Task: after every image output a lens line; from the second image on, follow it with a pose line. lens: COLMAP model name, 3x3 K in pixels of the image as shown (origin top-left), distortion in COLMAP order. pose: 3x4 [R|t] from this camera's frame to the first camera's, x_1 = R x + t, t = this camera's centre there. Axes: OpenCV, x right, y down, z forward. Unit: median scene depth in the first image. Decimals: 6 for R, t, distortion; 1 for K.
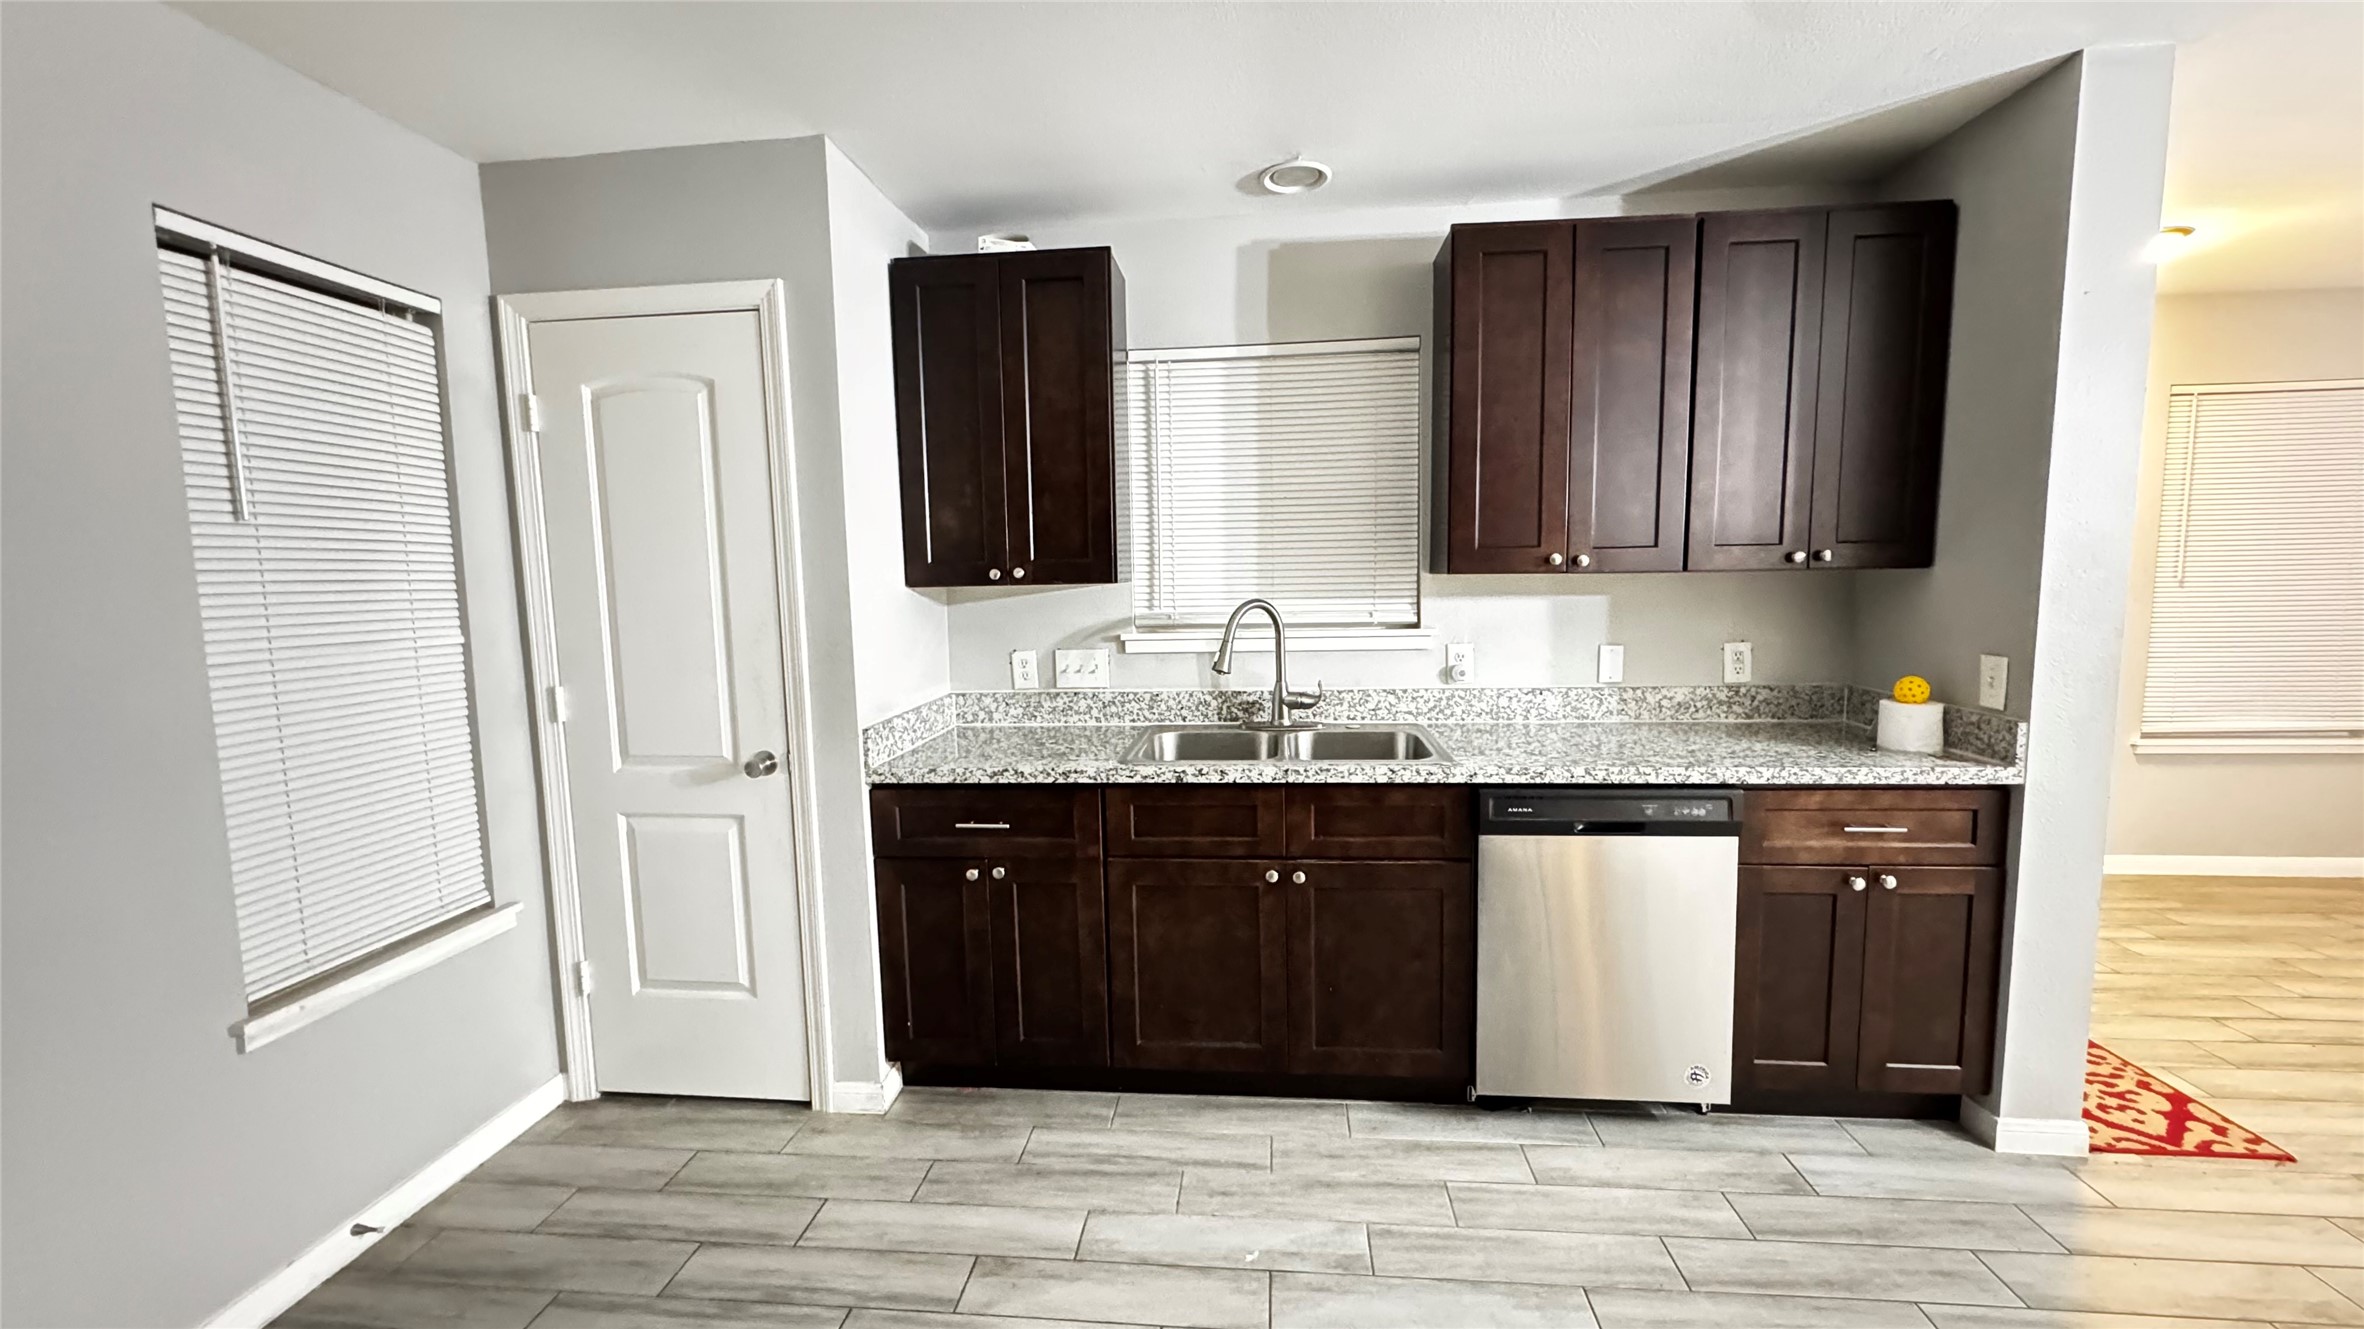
lens RADIAL K [[934.7, 0, 1175.6], [0, 934.7, 668.7], [0, 0, 1]] dist [-0.003693, 0.000463]
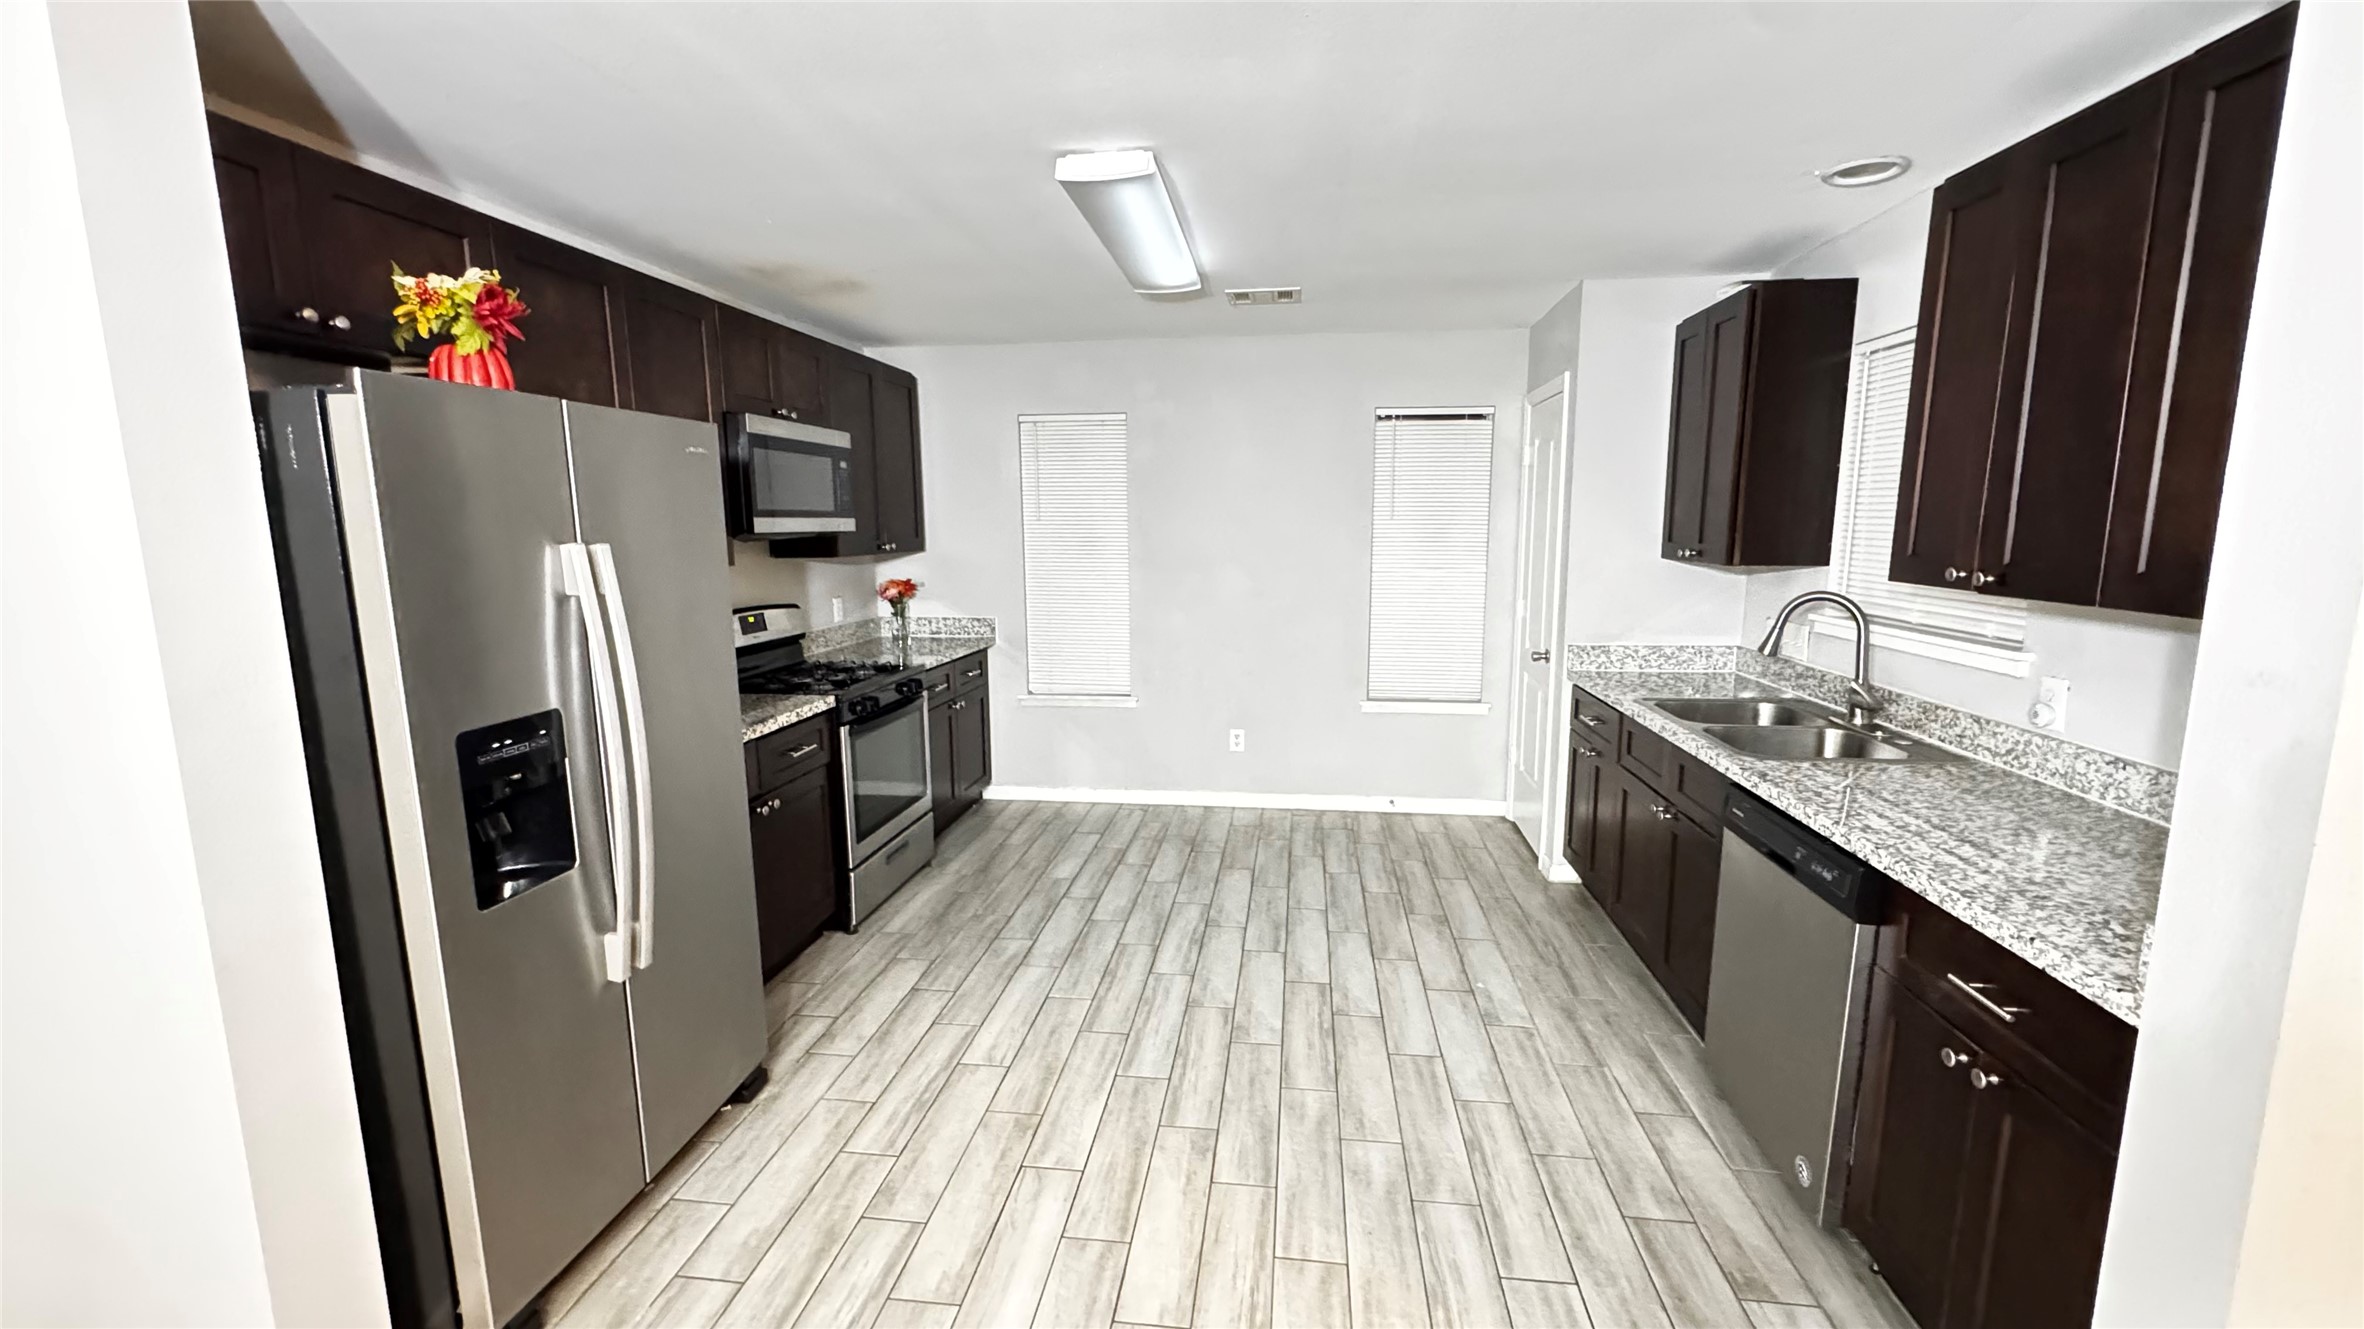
lens RADIAL K [[934.7, 0, 1178.7], [0, 934.7, 664.2], [0, 0, 1]] dist [-0.003693, 0.000463]
pose [[-0.028135, 0.176137, -0.983964, 1.399184], [-0.097088, 0.979218, 0.178063, -0.135171], [0.994878, 0.100541, -0.010450, 0.385618]]
